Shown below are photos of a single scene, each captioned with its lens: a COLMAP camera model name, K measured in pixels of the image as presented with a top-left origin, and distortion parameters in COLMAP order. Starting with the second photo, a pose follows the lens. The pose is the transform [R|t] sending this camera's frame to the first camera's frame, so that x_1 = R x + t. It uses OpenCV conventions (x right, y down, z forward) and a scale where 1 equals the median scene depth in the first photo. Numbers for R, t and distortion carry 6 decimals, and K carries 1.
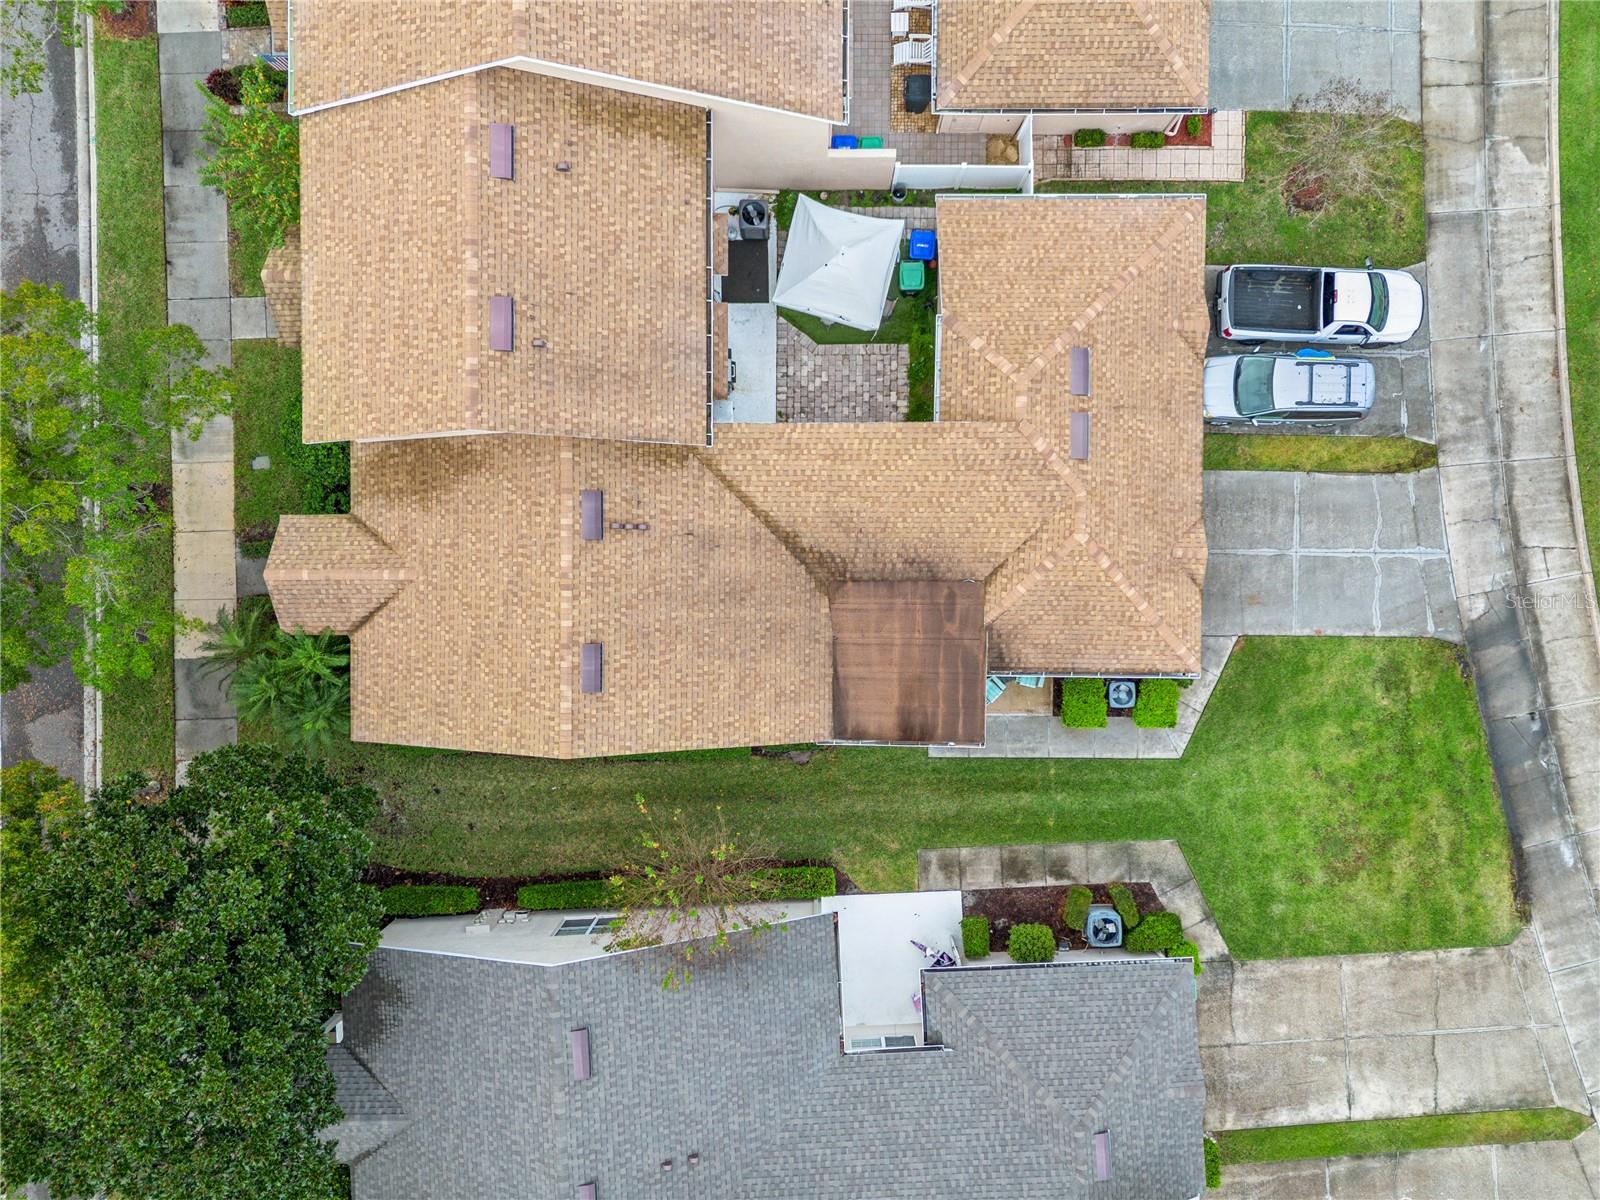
lens RADIAL K [[1131.0, 0, 803.2], [0, 1131.0, 598.4], [0, 0, 1]] dist [0.065316, -0.044613]
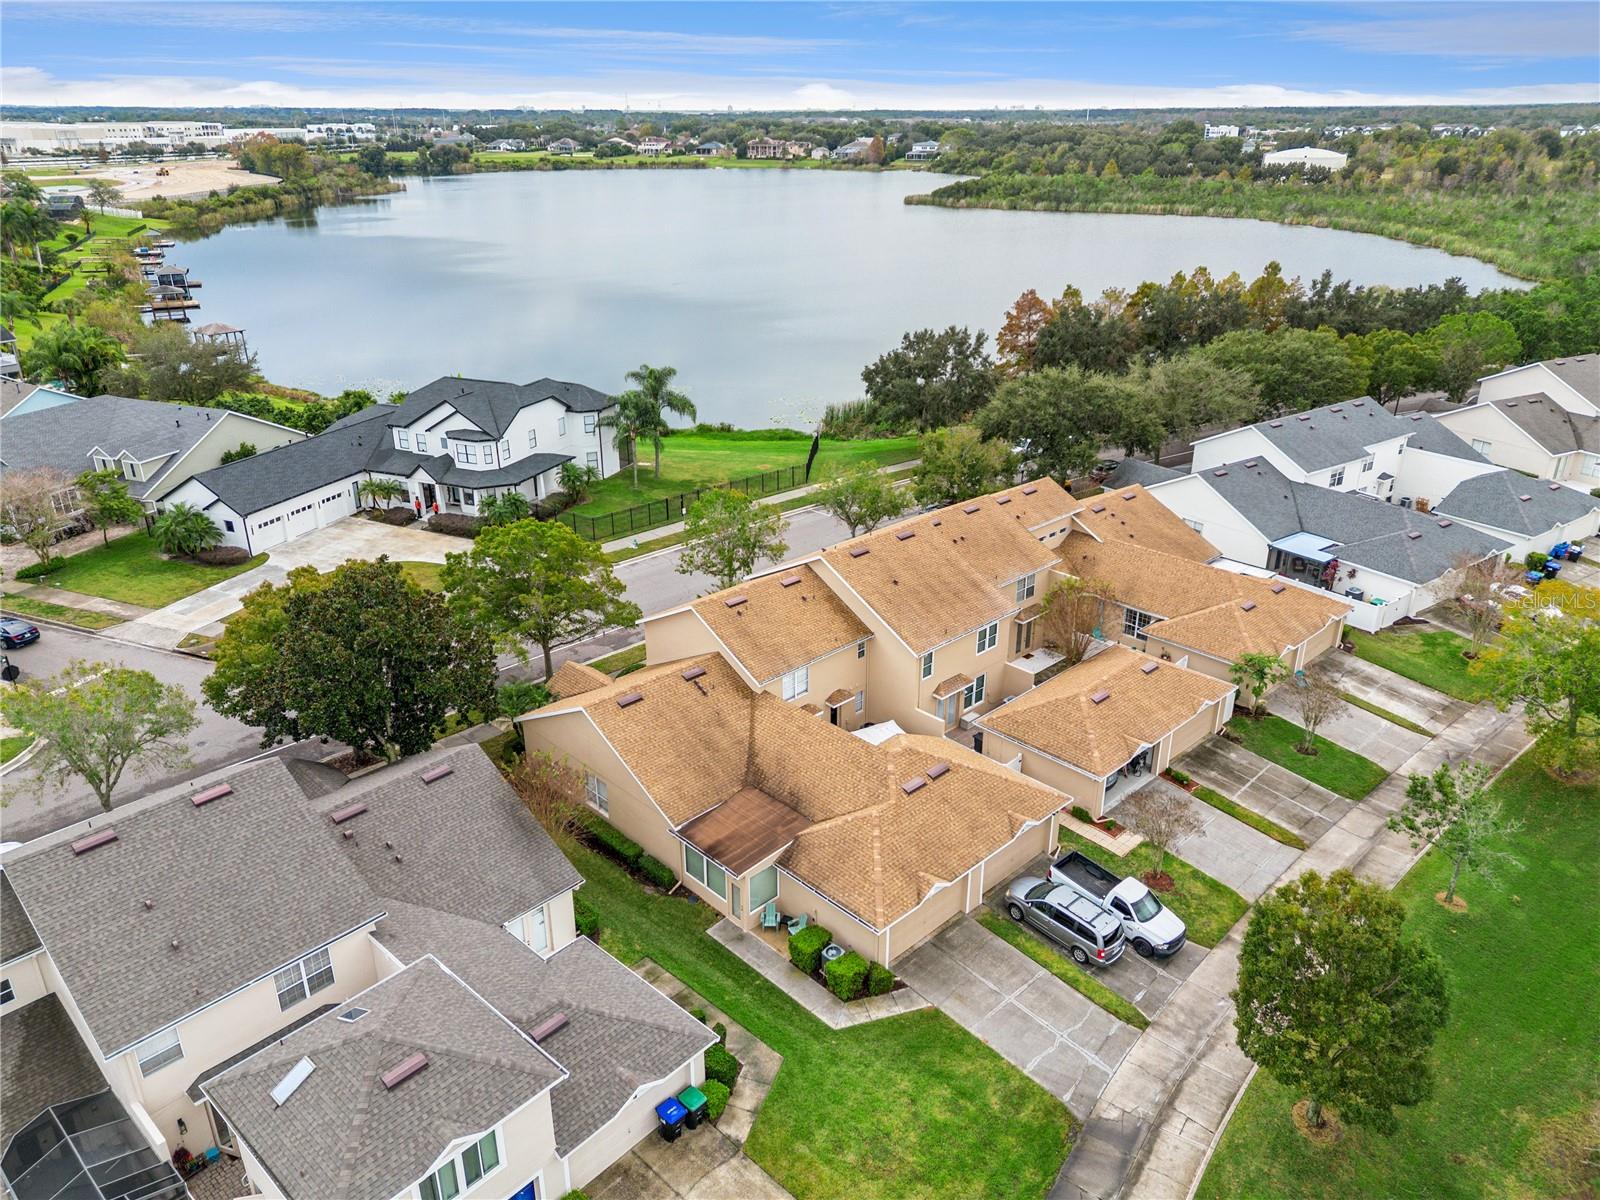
lens RADIAL K [[1131.0, 0, 803.2], [0, 1131.0, 598.4], [0, 0, 1]] dist [0.065316, -0.044613]
pose [[0.701124, 0.297220, -0.648140, 0.967852], [-0.712689, 0.263621, -0.650060, 0.844341], [-0.022347, 0.917695, 0.396656, 0.078086]]
